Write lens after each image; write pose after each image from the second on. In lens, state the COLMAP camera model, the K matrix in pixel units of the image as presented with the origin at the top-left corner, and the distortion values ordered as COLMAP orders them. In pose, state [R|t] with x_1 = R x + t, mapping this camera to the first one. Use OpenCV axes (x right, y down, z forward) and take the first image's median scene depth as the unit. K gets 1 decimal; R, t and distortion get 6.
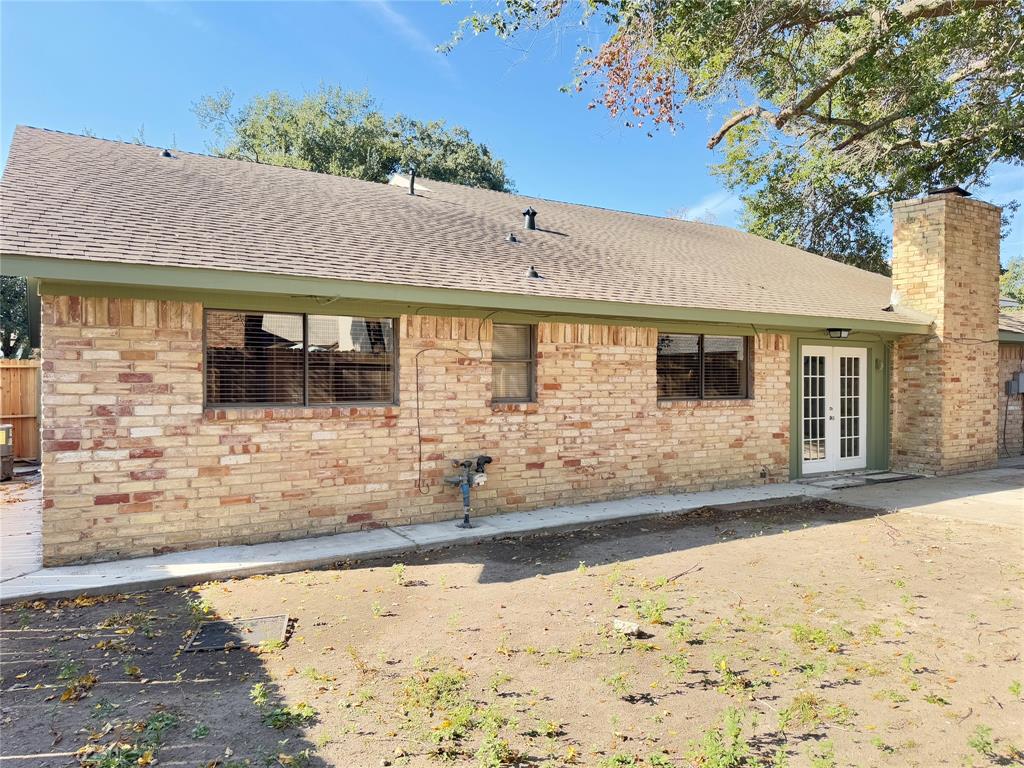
lens RADIAL K [[713.6, 0, 512.0], [0, 713.6, 384.0], [0, 0, 1]] dist [0.222602, -0.439560]
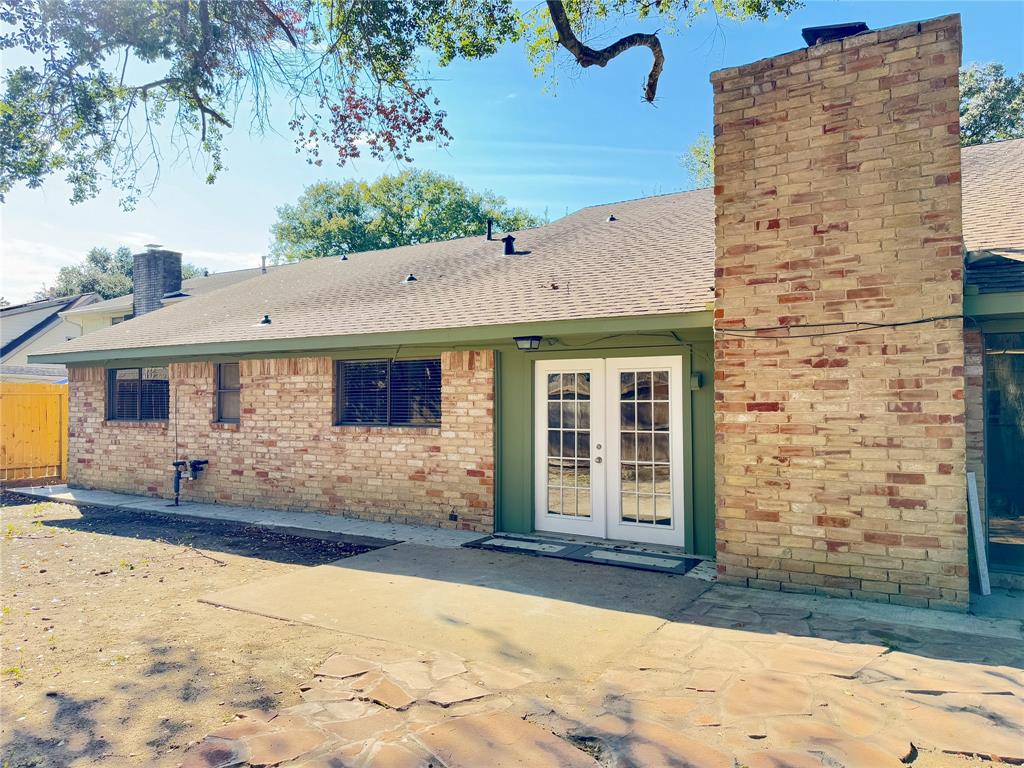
lens RADIAL K [[722.6, 0, 509.6], [0, 722.6, 381.5], [0, 0, 1]] dist [0.079116, -0.119824]
pose [[0.443962, -0.027048, -0.895637, 1.308927], [-0.003896, 0.999477, -0.032115, -0.007986], [0.896037, 0.017747, 0.443624, 0.784447]]
